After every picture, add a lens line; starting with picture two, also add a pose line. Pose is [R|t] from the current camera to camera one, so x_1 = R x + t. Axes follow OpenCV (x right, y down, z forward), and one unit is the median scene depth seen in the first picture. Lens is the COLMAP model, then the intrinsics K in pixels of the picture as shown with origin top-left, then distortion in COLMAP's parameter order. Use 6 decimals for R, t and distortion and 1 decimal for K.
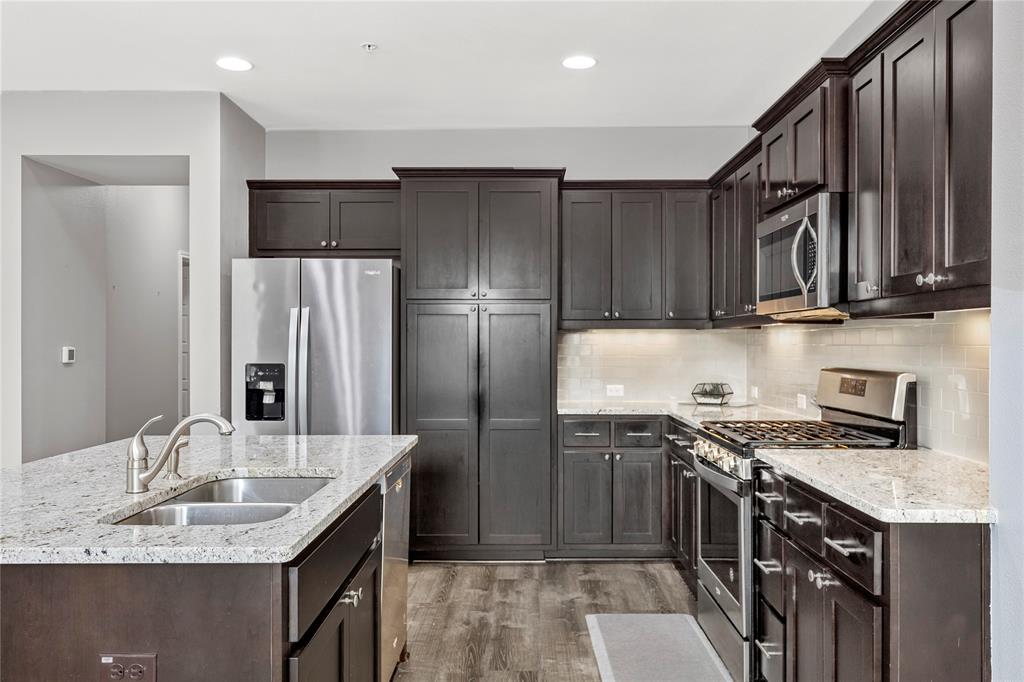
lens RADIAL K [[784.7, 0, 521.6], [0, 784.7, 346.2], [0, 0, 1]] dist [-0.000748, -0.008043]
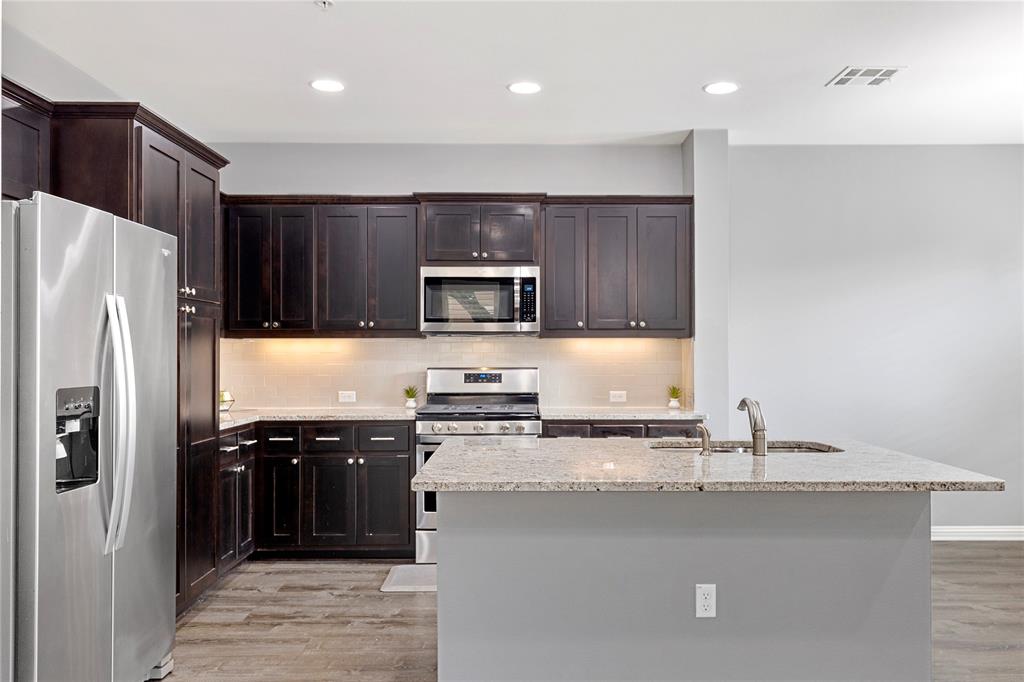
lens RADIAL K [[784.7, 0, 525.8], [0, 784.7, 355.8], [0, 0, 1]] dist [-0.000748, -0.008043]
pose [[-0.012544, -0.002247, 0.999919, -0.950206], [0.007188, 0.999971, 0.002337, 0.000740], [-0.999895, 0.007217, -0.012528, 0.721965]]
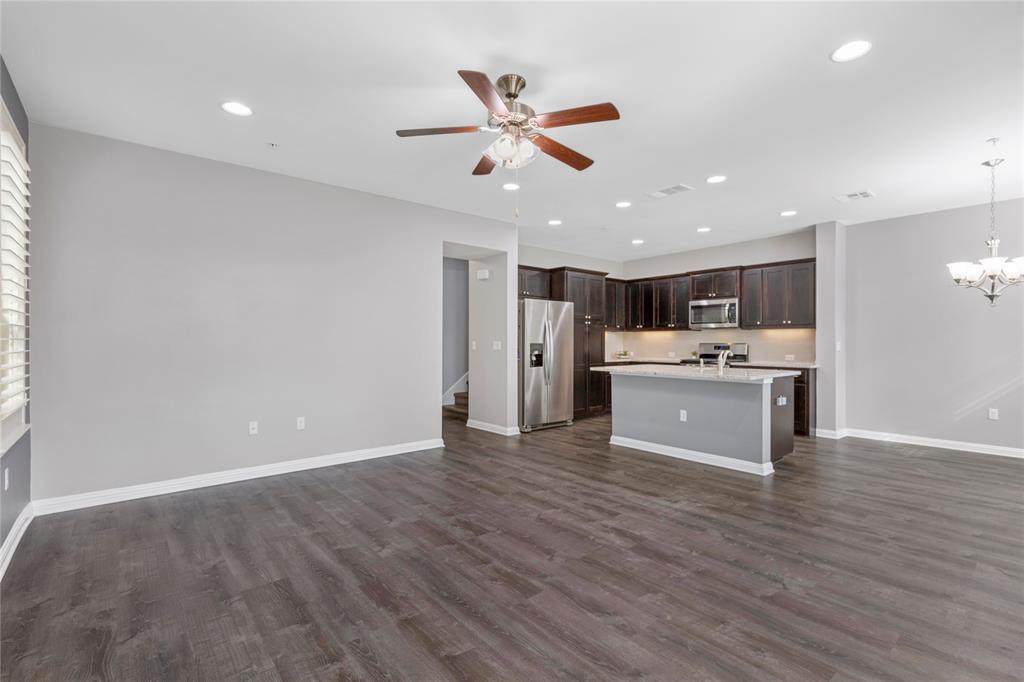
lens RADIAL K [[465.2, 0, 528.6], [0, 465.2, 344.8], [0, 0, 1]] dist [0.001923, -0.000887]
pose [[0.744996, 0.000848, 0.667068, -1.363477], [-0.000036, 0.999999, -0.001232, 0.030817], [-0.667069, 0.000894, 0.744995, -0.039299]]
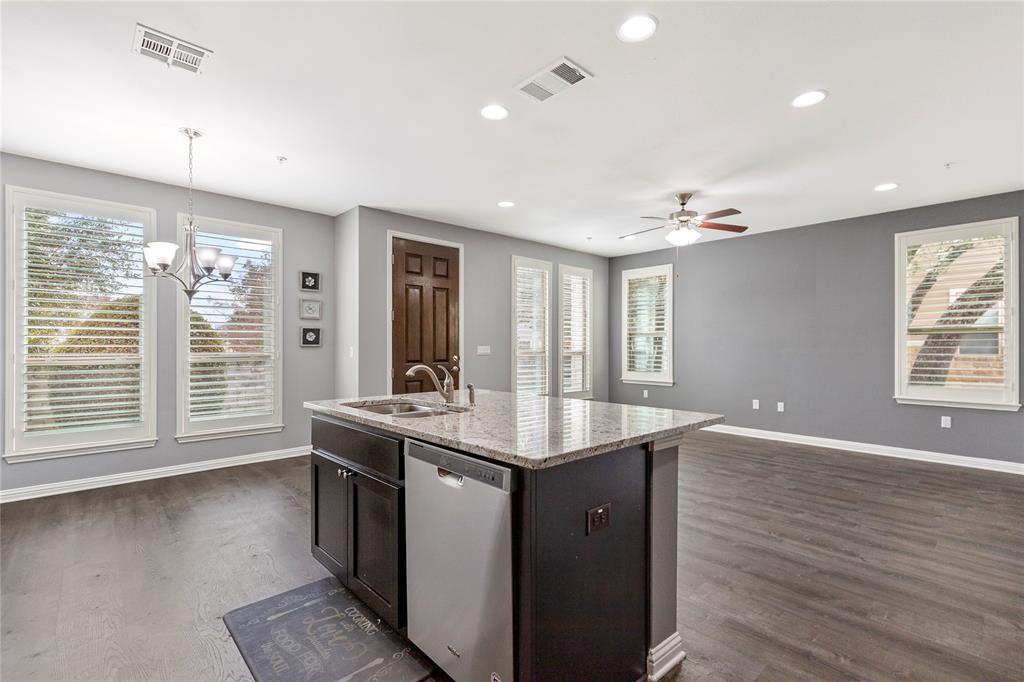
lens RADIAL K [[465.2, 0, 520.1], [0, 465.2, 342.3], [0, 0, 1]] dist [0.001923, -0.000887]
pose [[-0.727311, -0.000965, -0.686308, 0.105260], [-0.001980, 0.999998, 0.000692, 0.012442], [0.686305, 0.001862, -0.727311, 1.007209]]
